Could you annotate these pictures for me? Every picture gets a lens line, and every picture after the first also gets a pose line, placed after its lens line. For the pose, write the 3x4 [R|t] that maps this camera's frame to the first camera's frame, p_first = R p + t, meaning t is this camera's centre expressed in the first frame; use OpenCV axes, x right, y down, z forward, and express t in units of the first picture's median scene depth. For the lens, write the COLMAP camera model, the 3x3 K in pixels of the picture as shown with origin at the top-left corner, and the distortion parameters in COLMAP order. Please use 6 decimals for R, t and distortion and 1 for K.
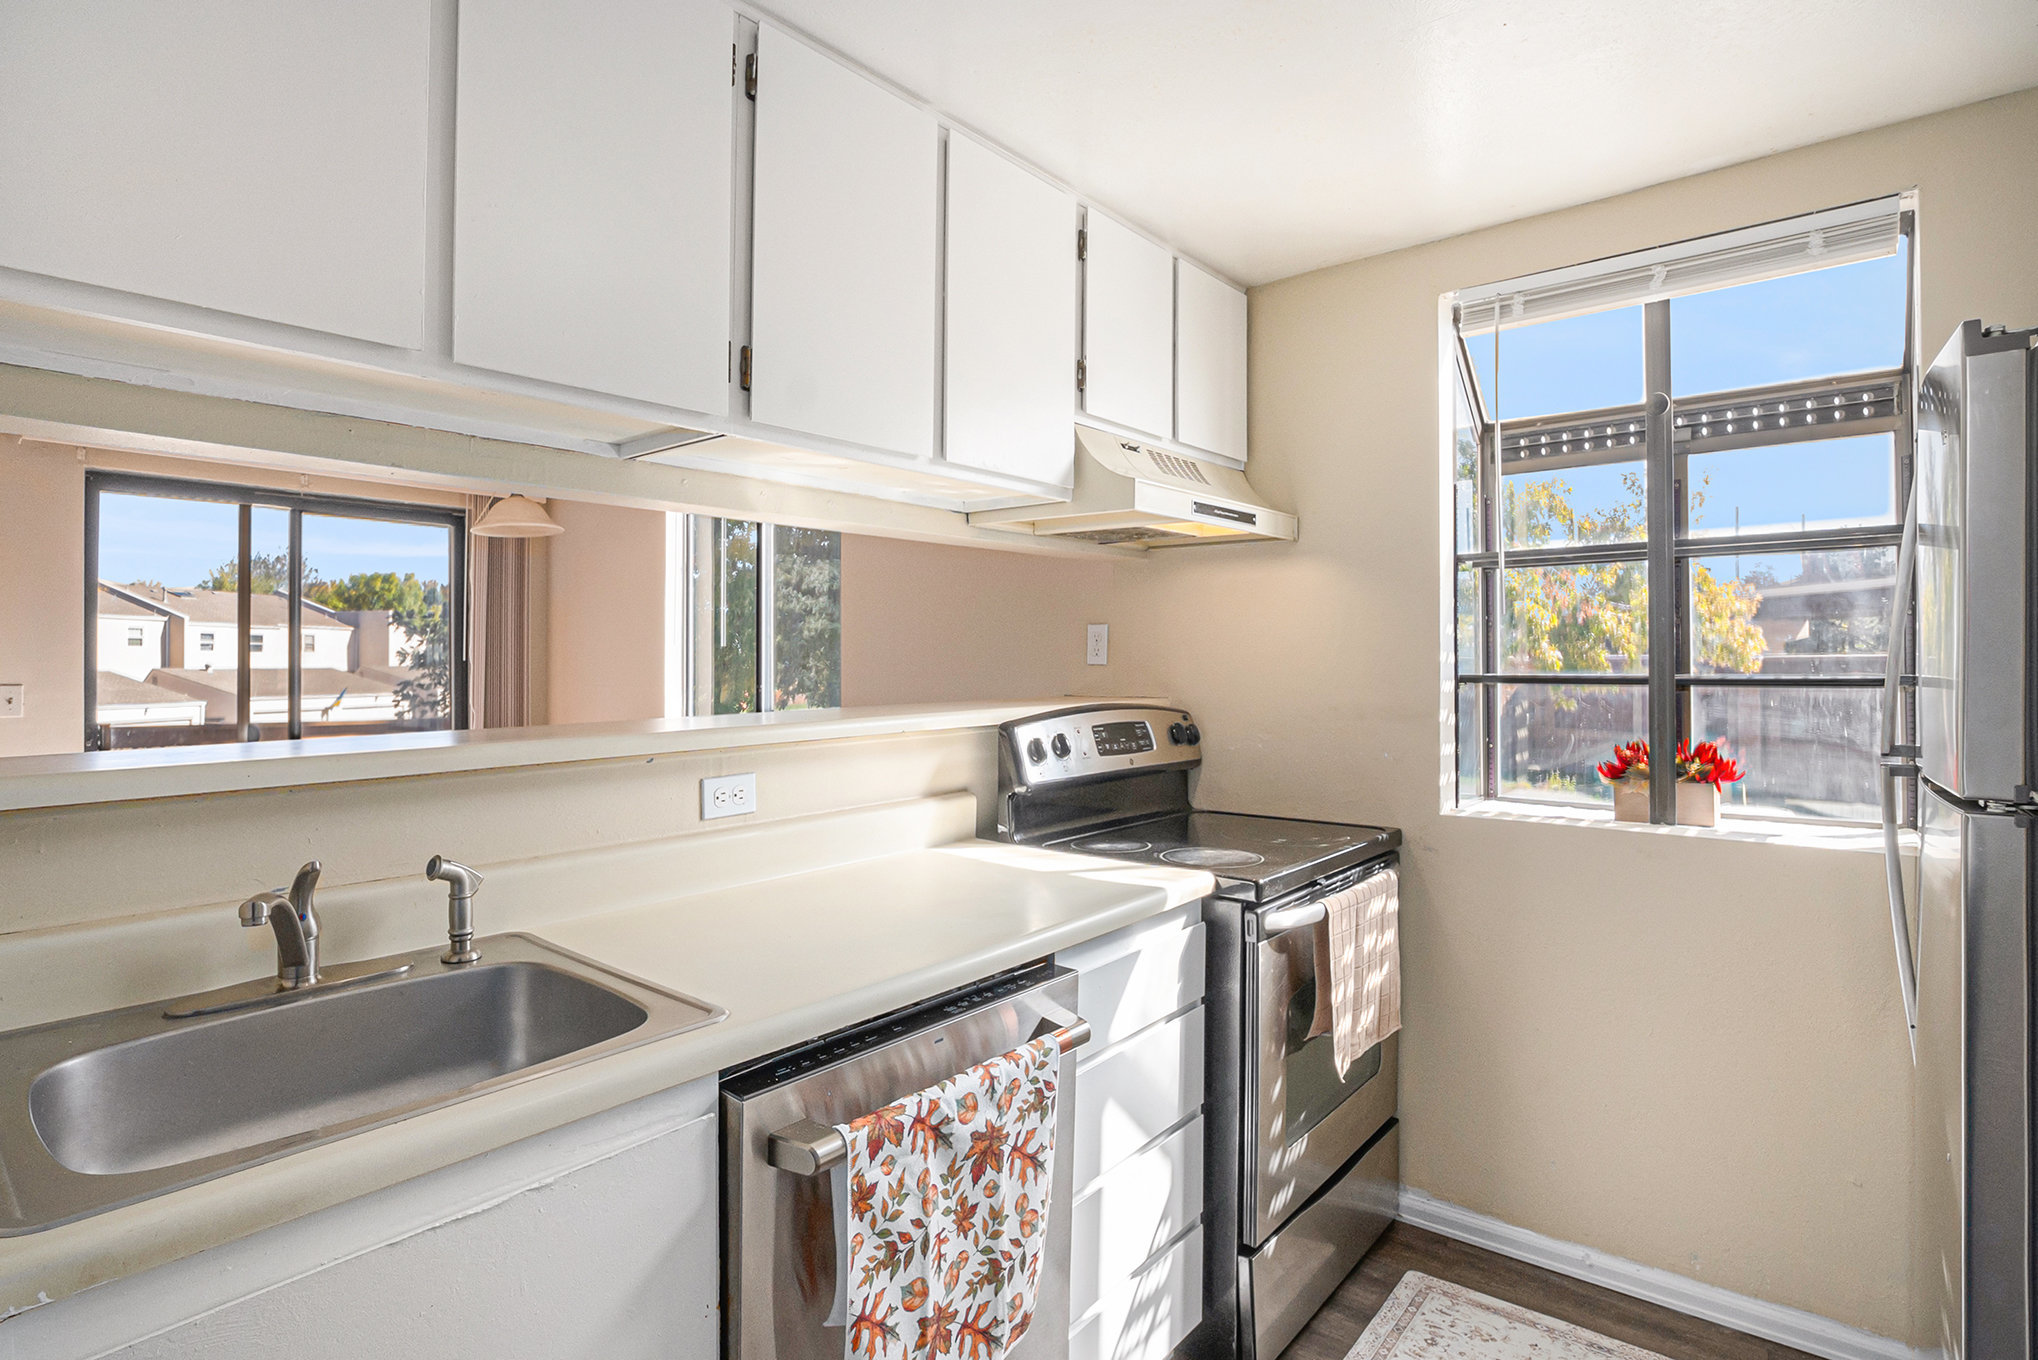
lens RADIAL K [[1037.1, 0, 1019.4], [0, 1037.1, 672.4], [0, 0, 1]] dist [-0.005835, -0.000979]
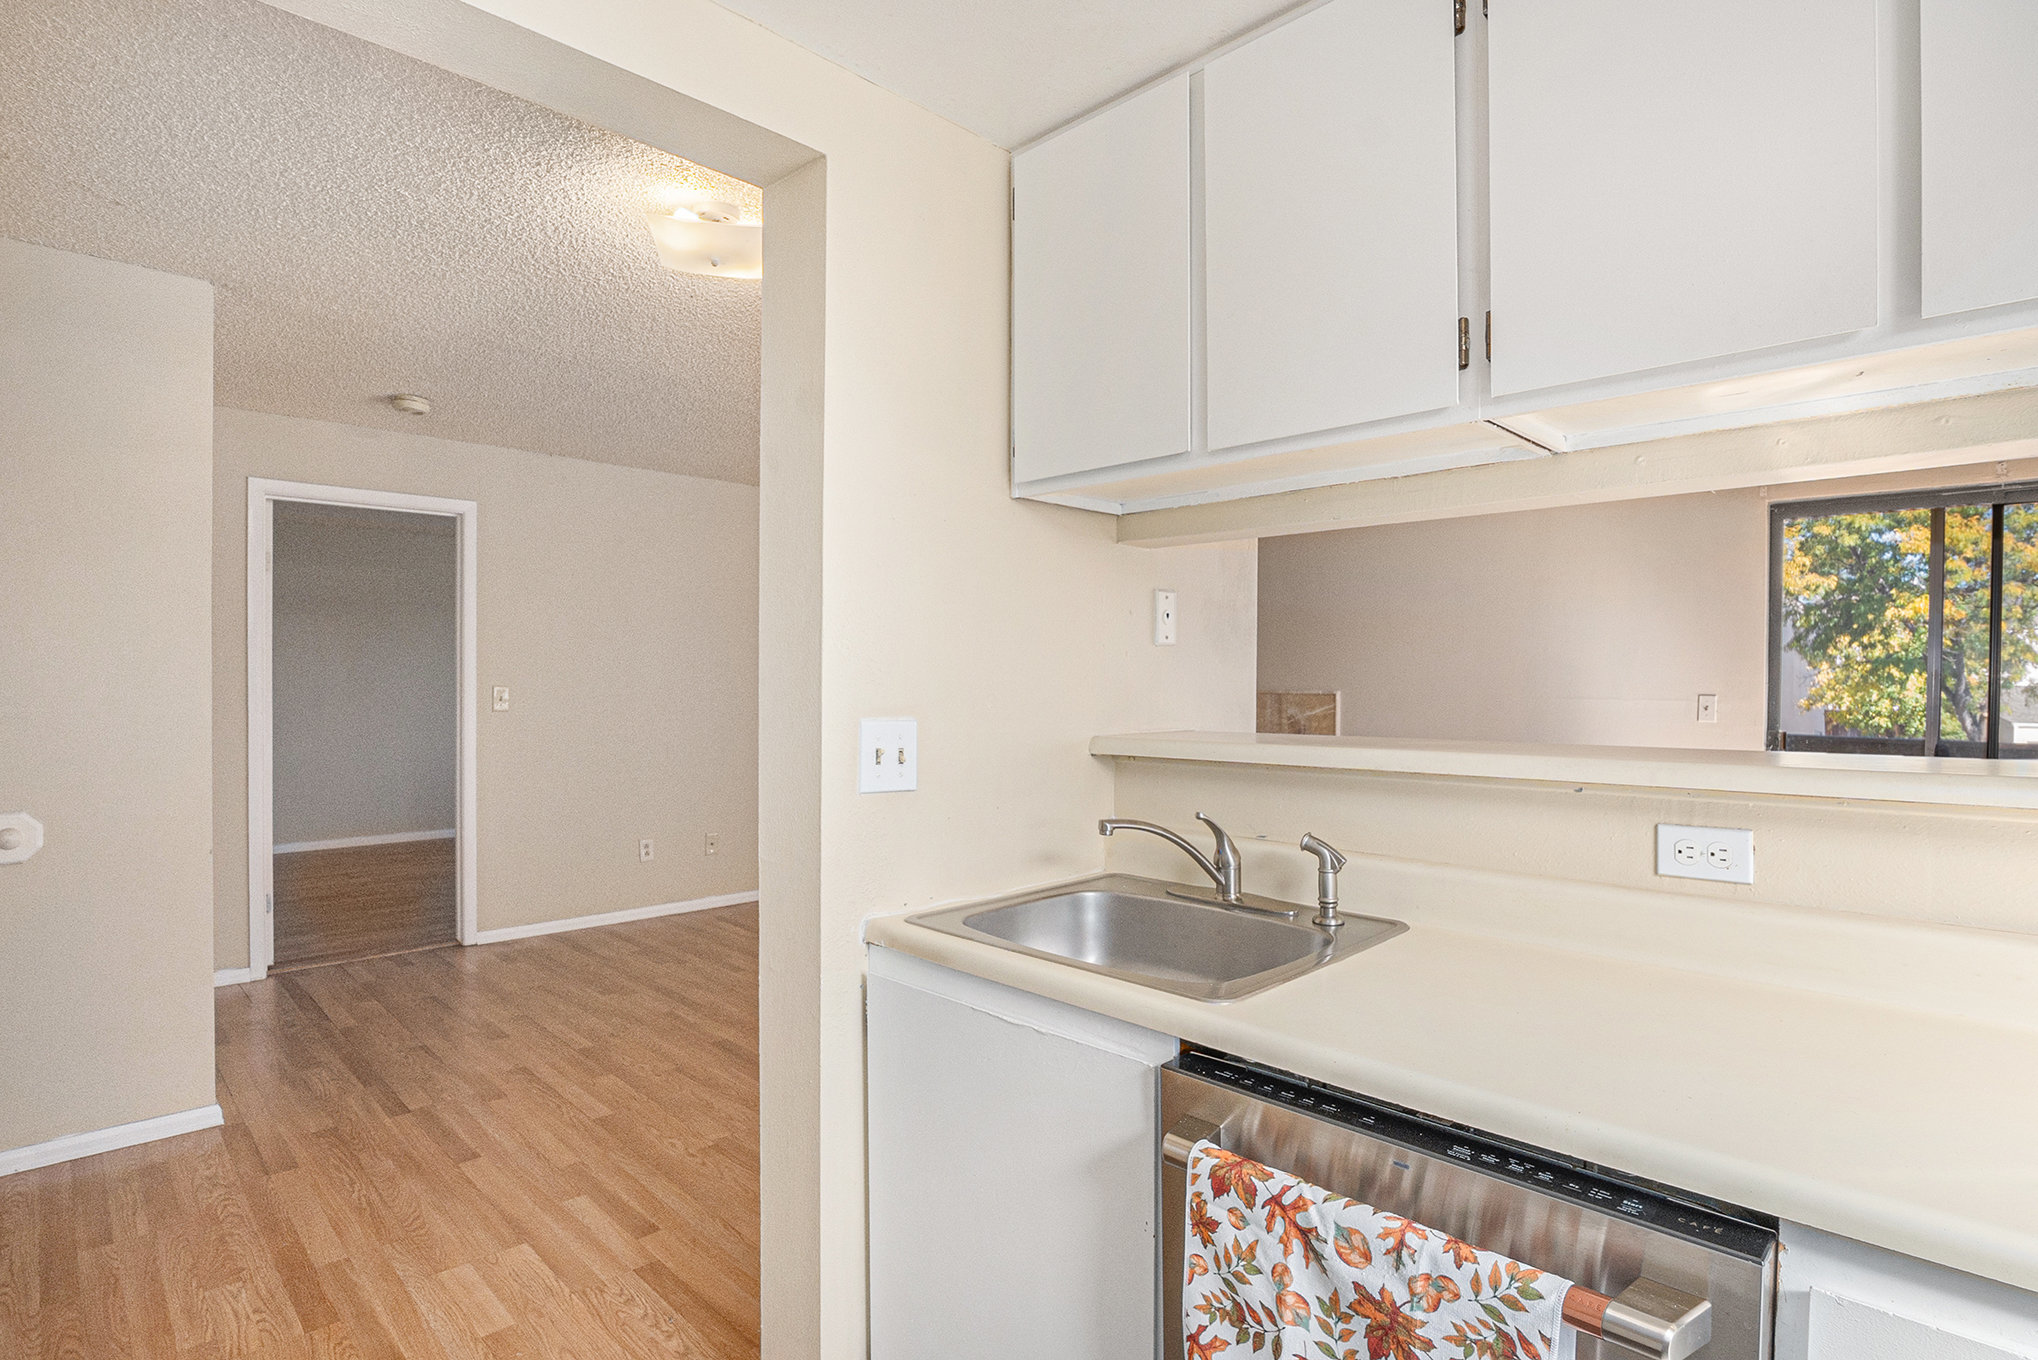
lens RADIAL K [[1037.1, 0, 1018.9], [0, 1037.1, 674.9], [0, 0, 1]] dist [-0.005835, -0.000979]
pose [[-0.088285, 0.005575, -0.996080, 0.773048], [-0.006758, 0.999958, 0.006196, -0.019515], [0.996072, 0.007279, -0.088243, 0.830357]]
